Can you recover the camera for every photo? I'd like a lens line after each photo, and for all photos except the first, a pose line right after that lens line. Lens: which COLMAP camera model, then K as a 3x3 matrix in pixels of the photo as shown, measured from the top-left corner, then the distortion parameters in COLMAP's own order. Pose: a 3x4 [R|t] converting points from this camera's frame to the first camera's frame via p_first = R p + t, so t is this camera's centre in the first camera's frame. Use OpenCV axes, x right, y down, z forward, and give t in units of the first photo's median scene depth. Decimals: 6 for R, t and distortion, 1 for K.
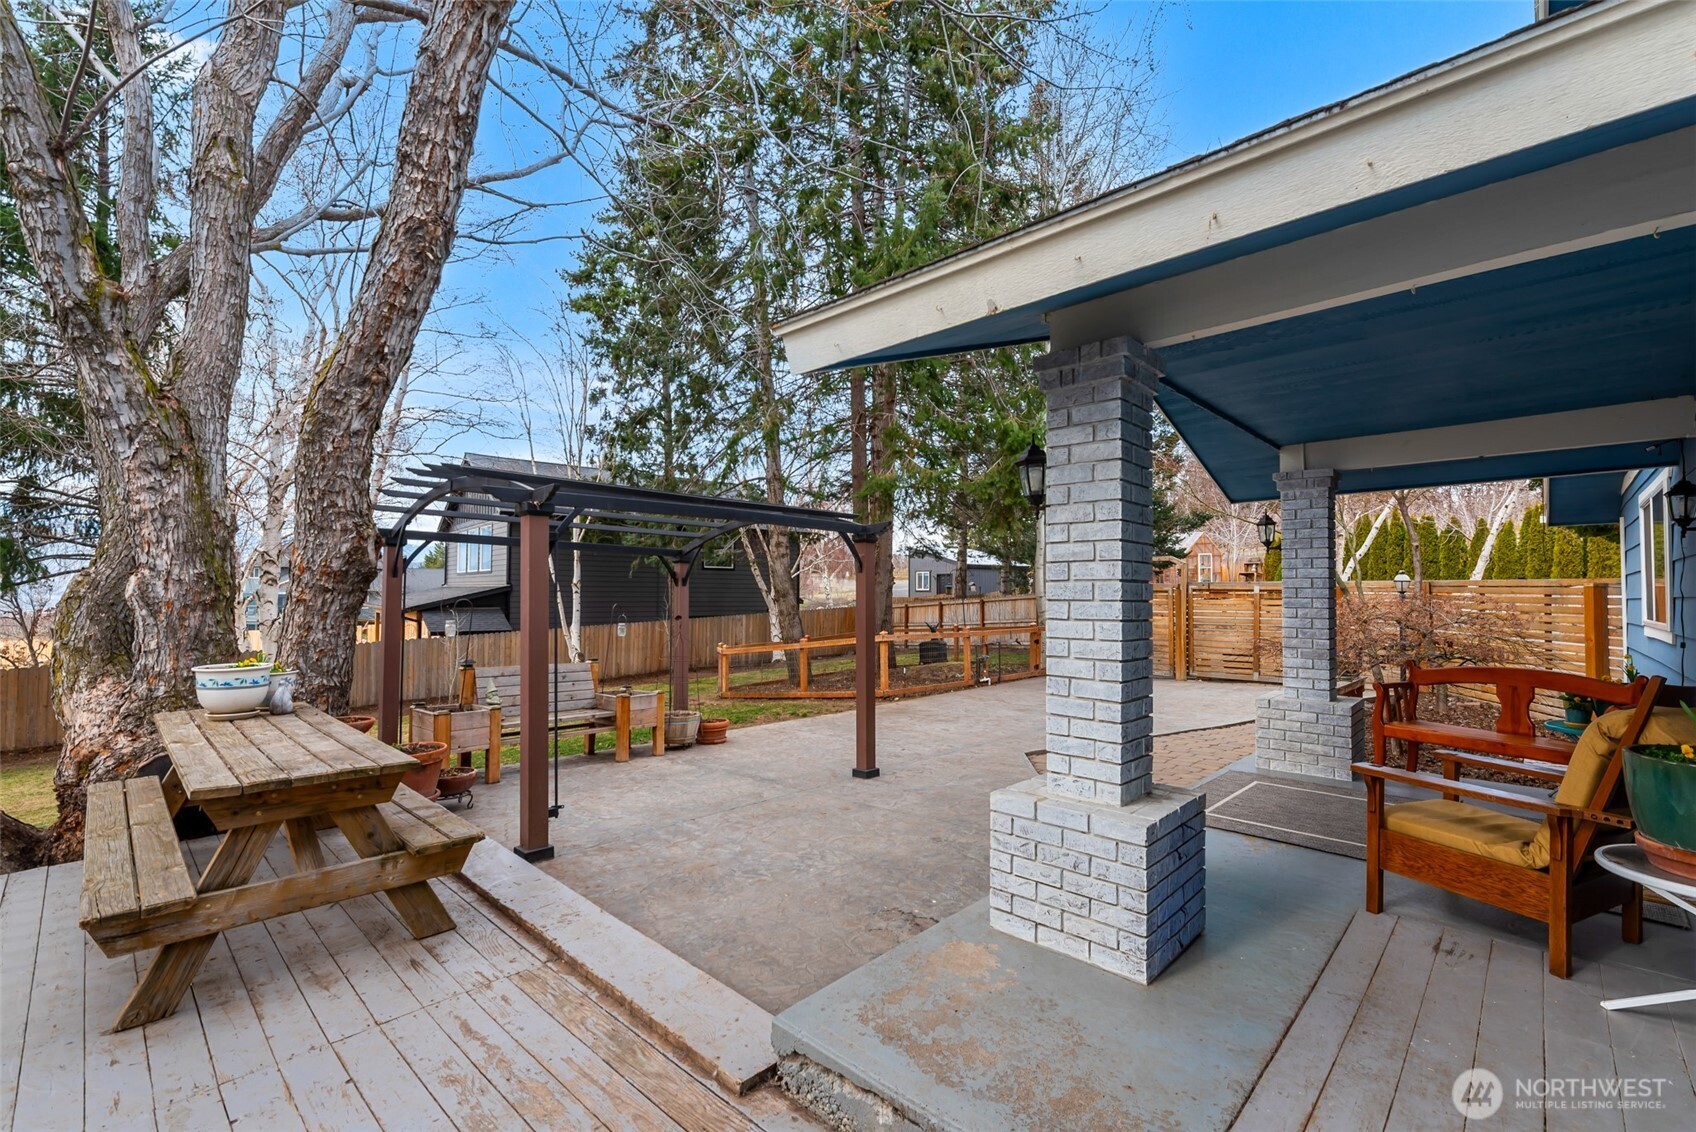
lens RADIAL K [[752.9, 0, 839.4], [0, 752.9, 577.2], [0, 0, 1]] dist [0.001981, 0.000031]
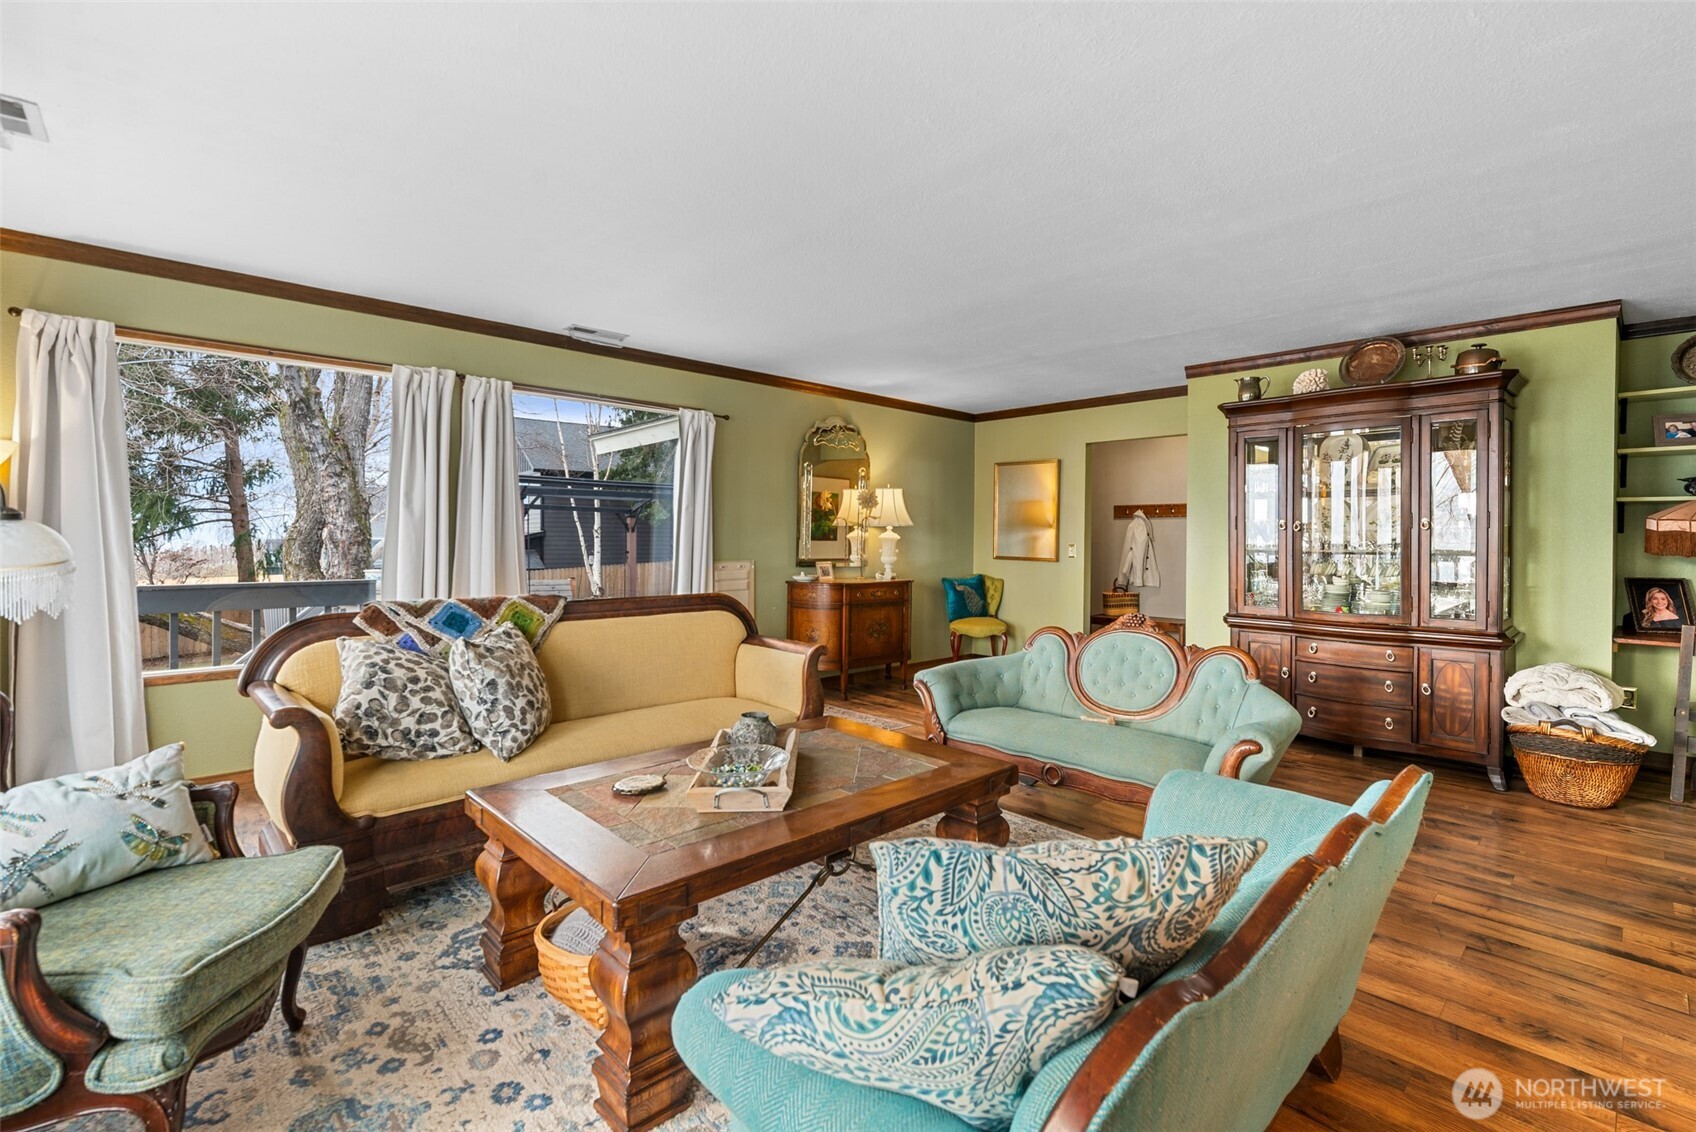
lens RADIAL K [[752.9, 0, 843.8], [0, 752.9, 557.4], [0, 0, 1]] dist [0.001981, 0.000031]
pose [[0.998868, -0.000402, -0.047568, 0.531261], [0.002635, 0.998896, 0.046894, -0.014283], [0.047497, -0.046966, 0.997767, -0.924233]]
